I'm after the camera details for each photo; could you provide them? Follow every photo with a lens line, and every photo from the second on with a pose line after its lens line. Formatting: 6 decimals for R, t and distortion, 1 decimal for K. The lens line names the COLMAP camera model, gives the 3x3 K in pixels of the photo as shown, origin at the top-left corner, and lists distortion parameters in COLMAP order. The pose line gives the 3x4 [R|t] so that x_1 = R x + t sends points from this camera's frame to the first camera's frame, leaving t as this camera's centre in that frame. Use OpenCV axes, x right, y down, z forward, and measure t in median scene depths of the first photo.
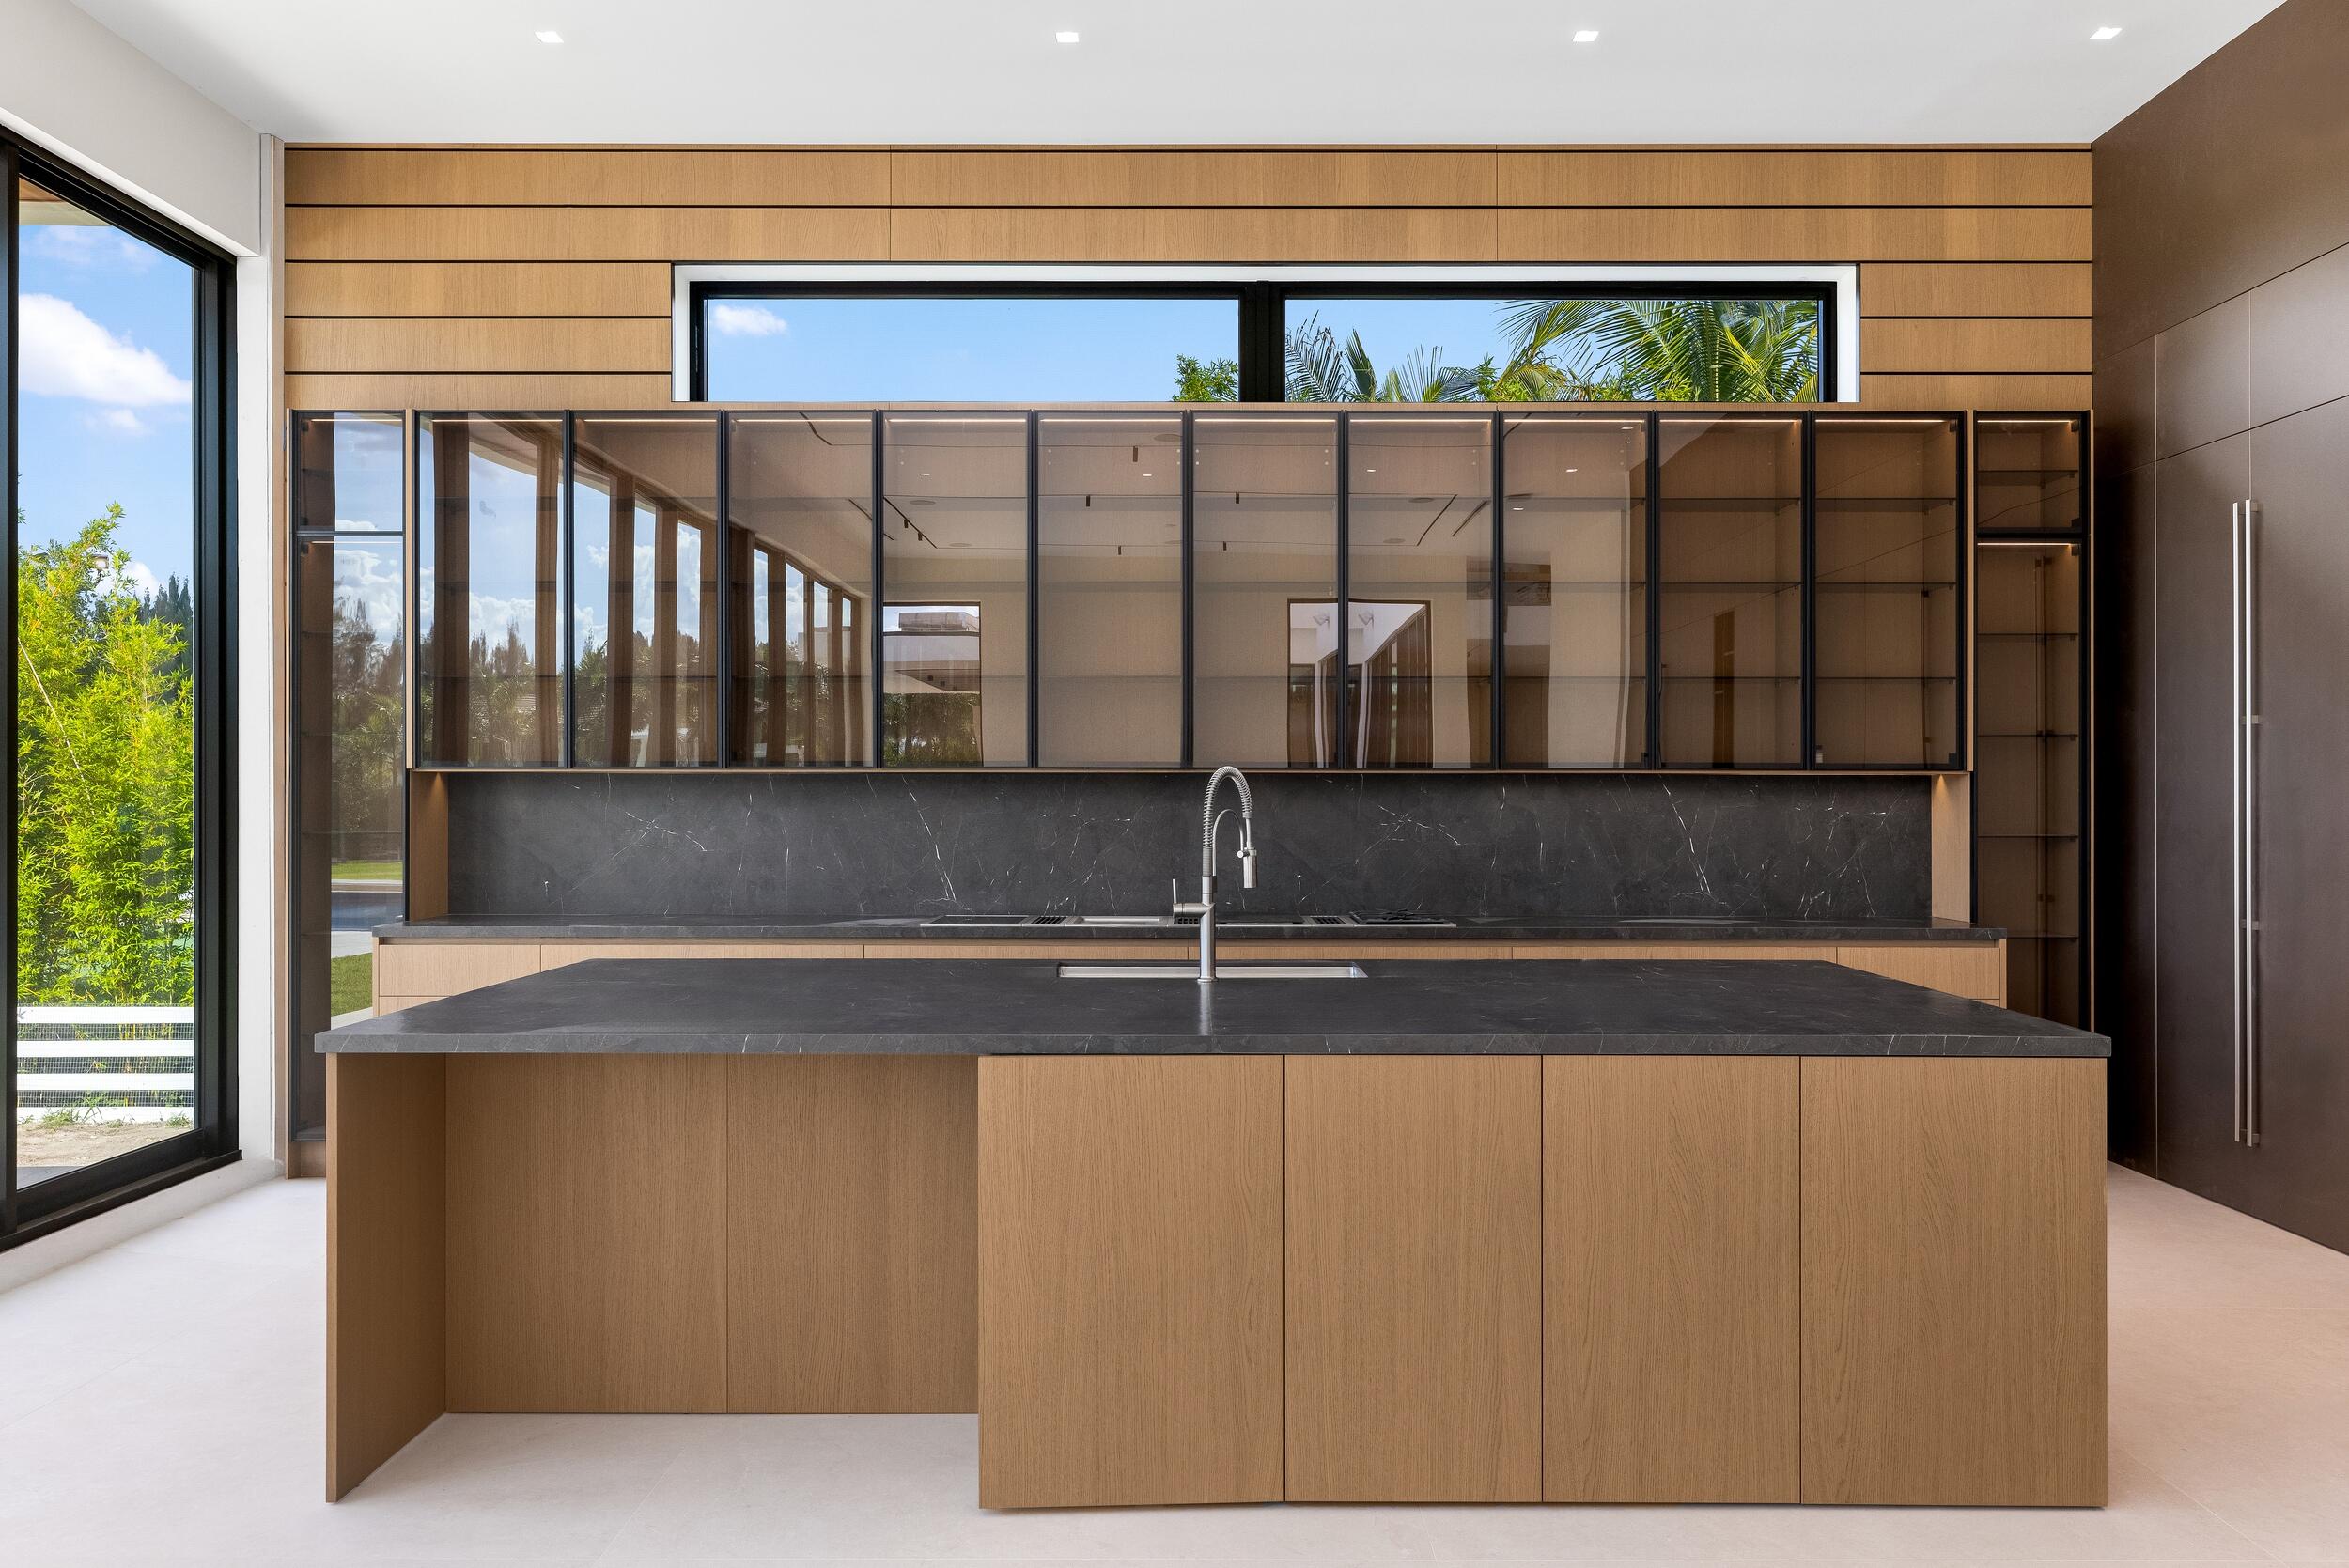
lens RADIAL K [[1690.1, 0, 1172.9], [0, 1690.1, 796.1], [0, 0, 1]] dist [0.005531, 0.003504]
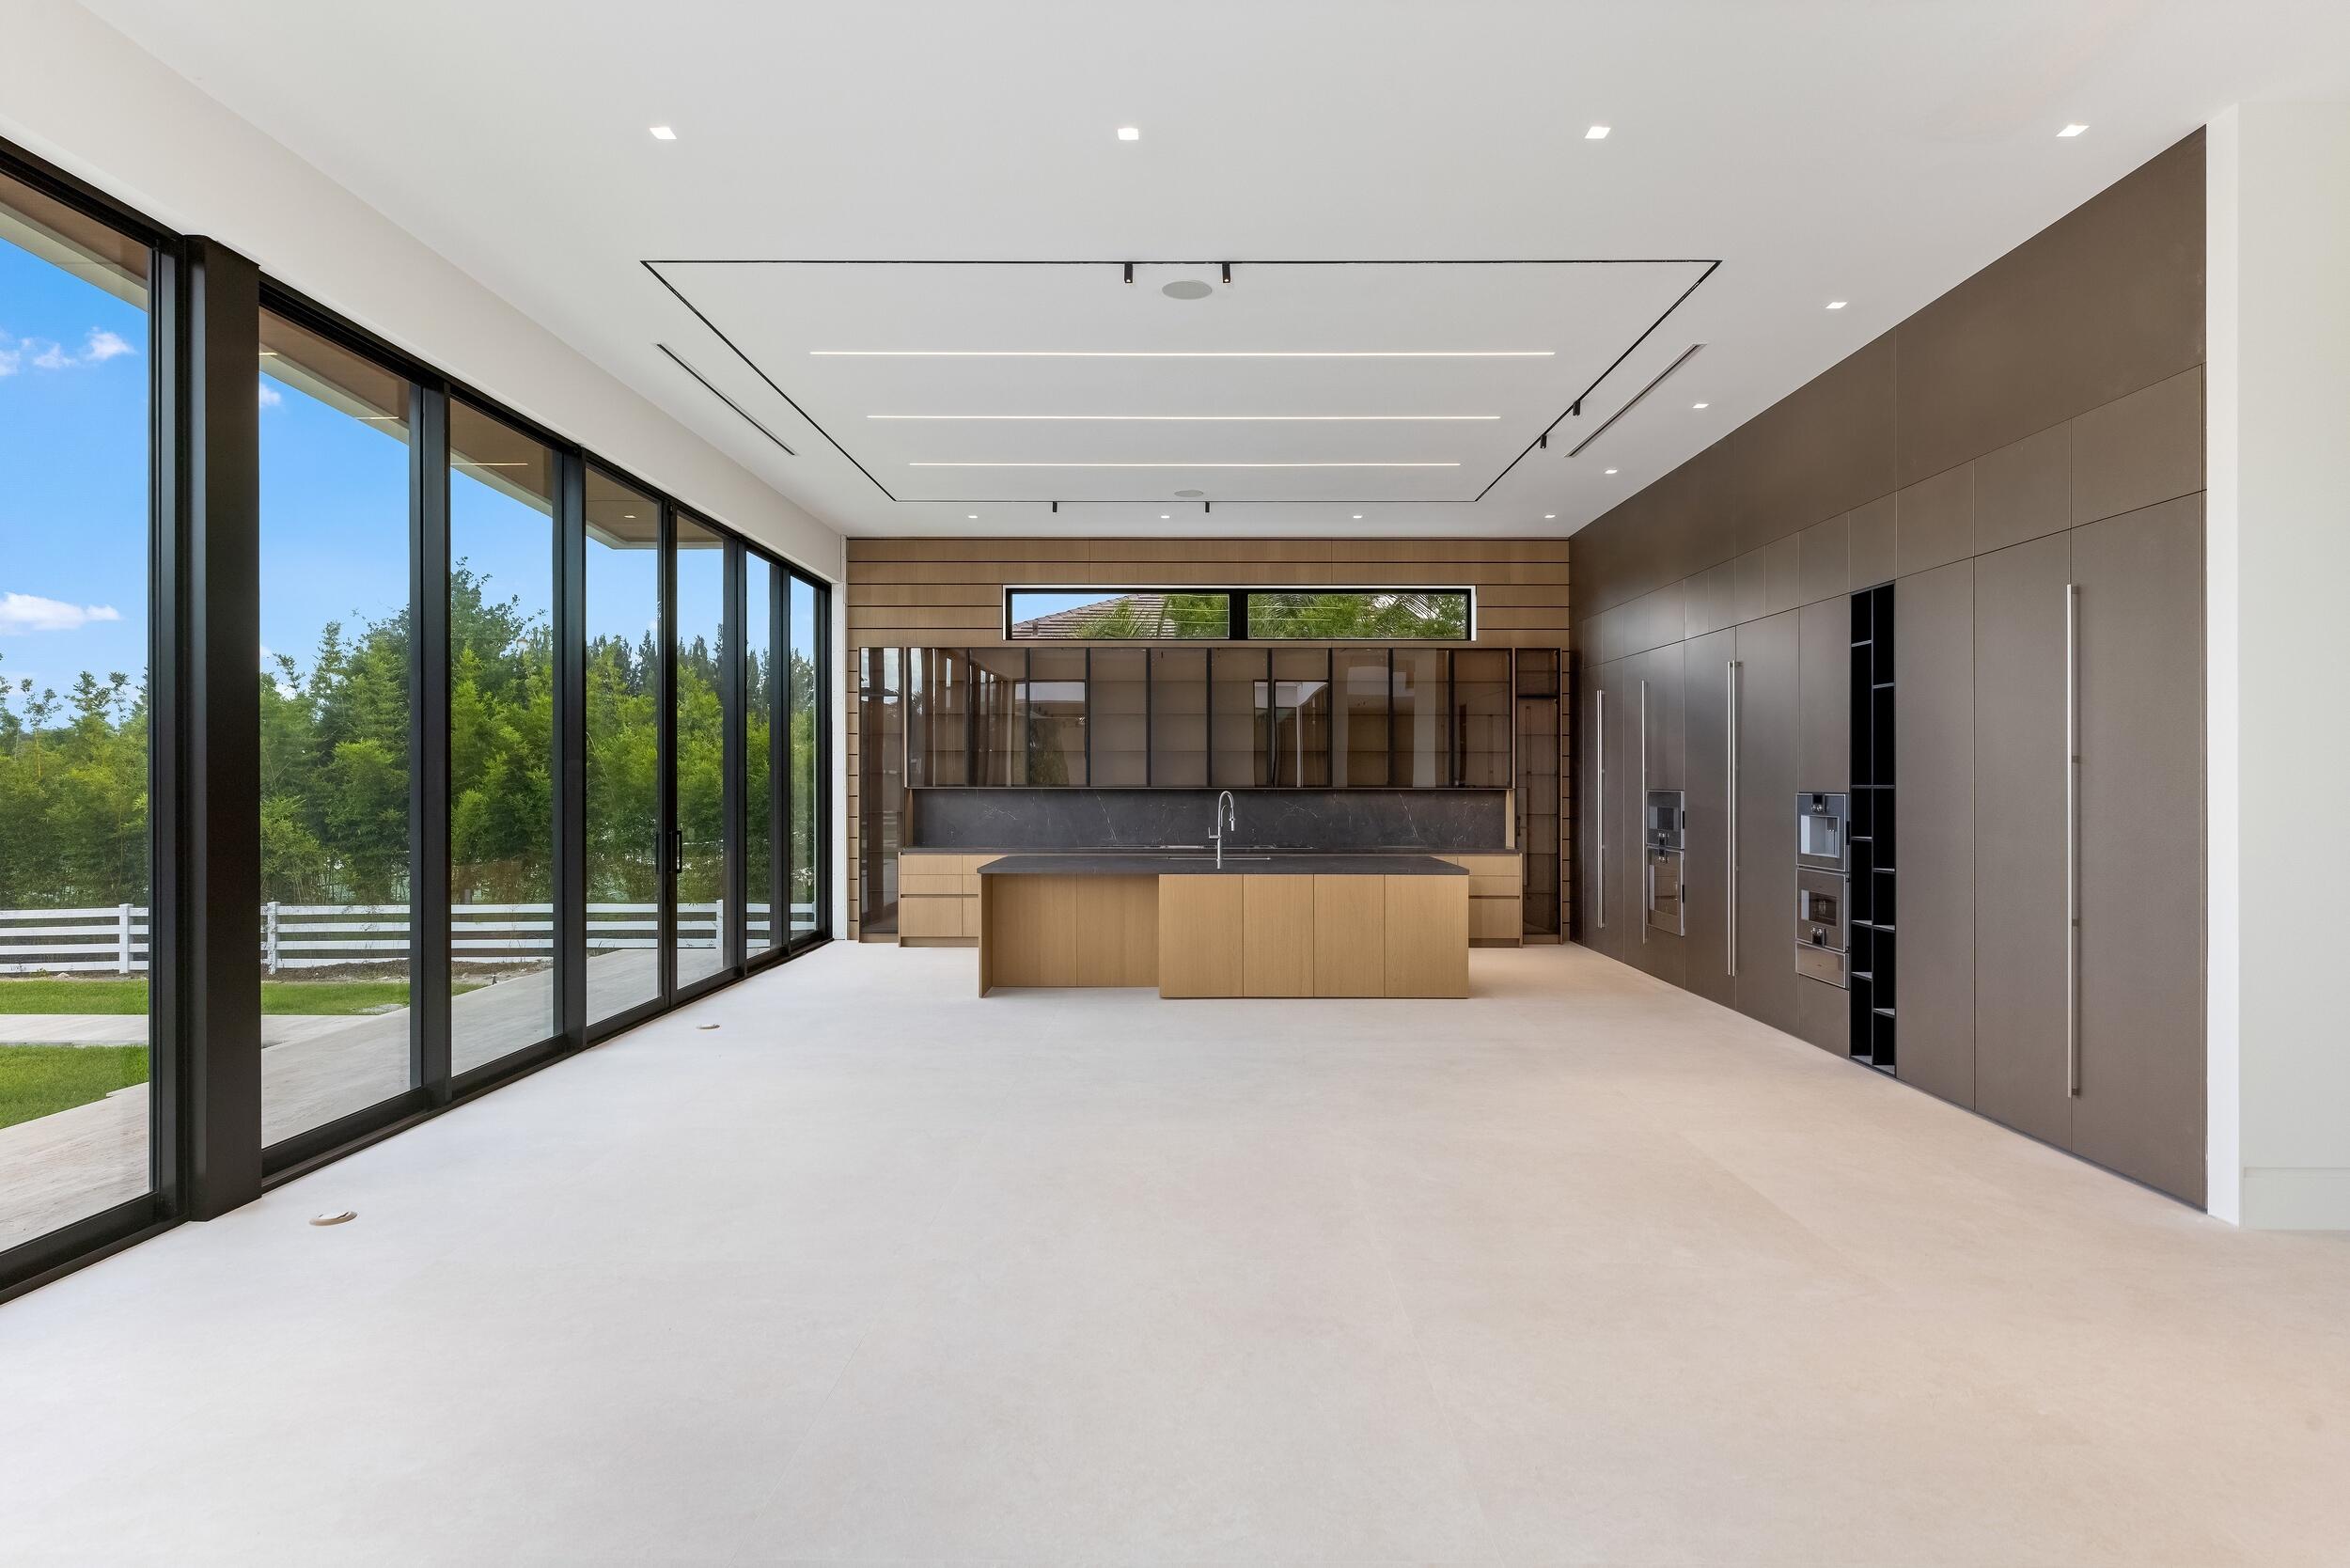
lens RADIAL K [[1240.0, 0, 1169.0], [0, 1240.0, 785.9], [0, 0, 1]] dist [0.000674, 0.001963]
pose [[0.999984, 0.000406, -0.005605, -0.039217], [-0.000405, 1.000000, 0.000092, -0.017419], [0.005605, -0.000090, 0.999984, -0.838575]]
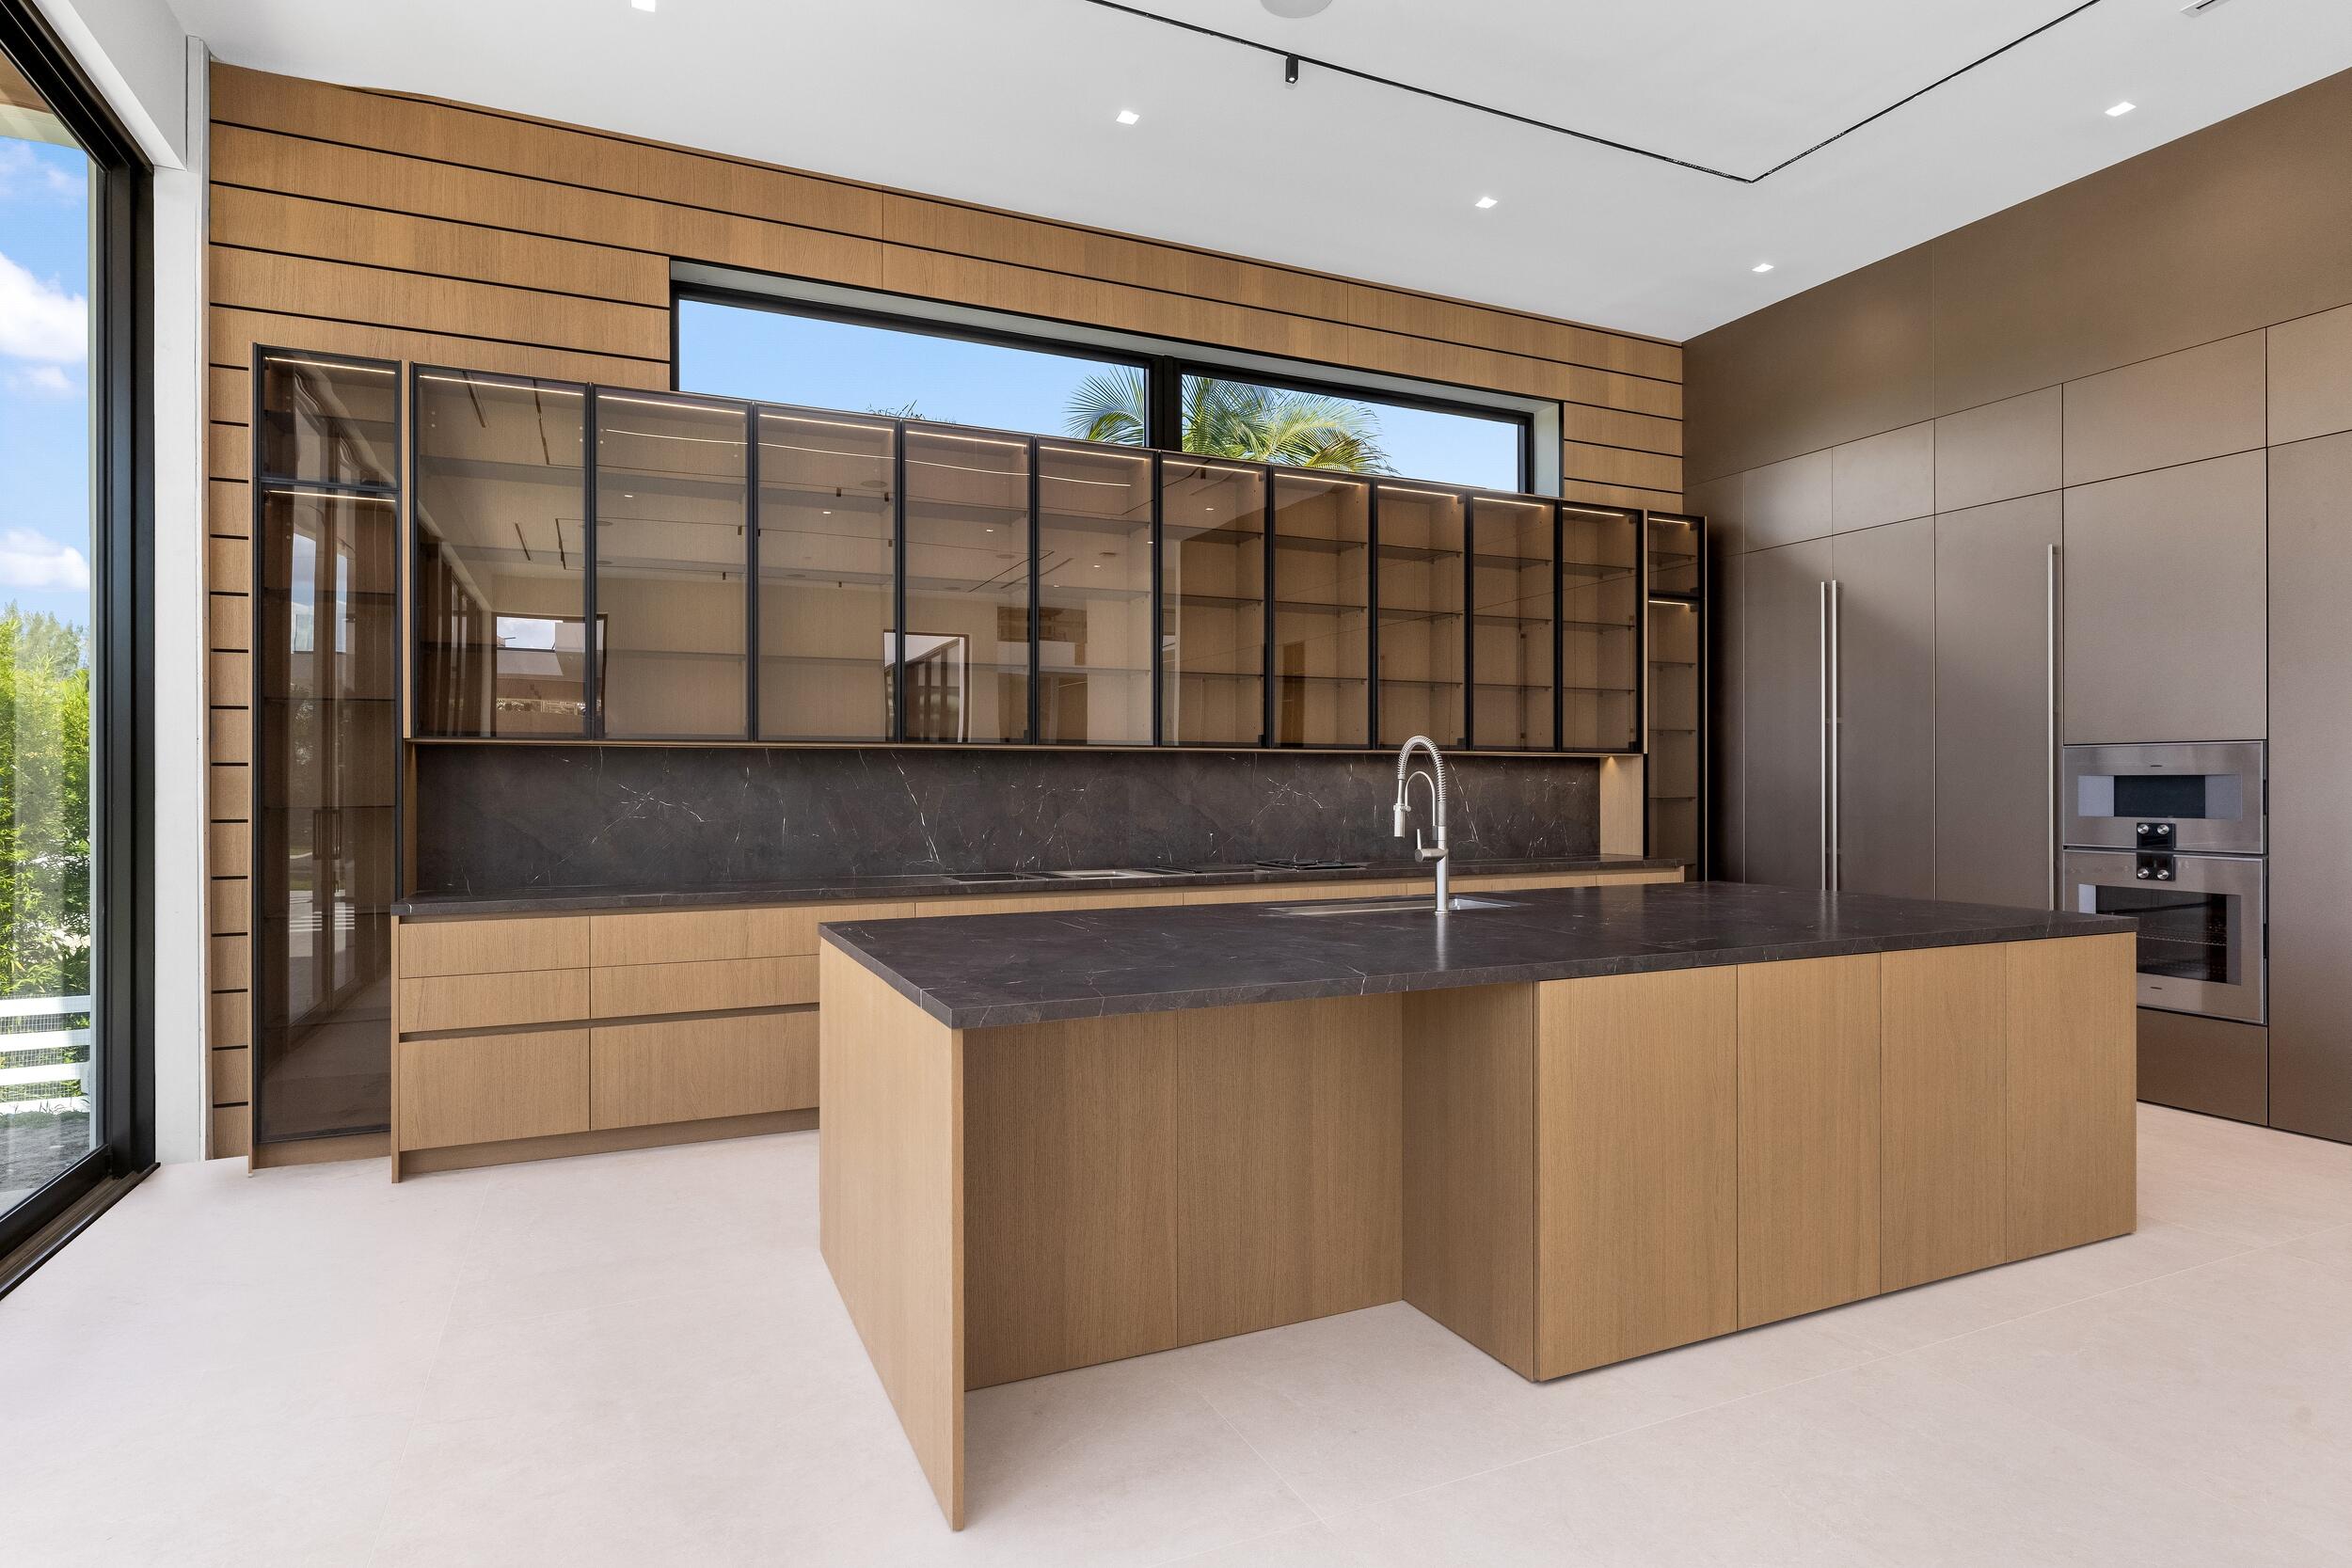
lens RADIAL K [[1258.2, 0, 1191.1], [0, 1258.2, 777.5], [0, 0, 1]] dist [0.002518, -0.001920]
pose [[0.905722, -0.000117, 0.423872, -0.335626], [0.000247, 1.000000, -0.000251, 0.005649], [-0.423872, 0.000332, 0.905722, 0.162774]]
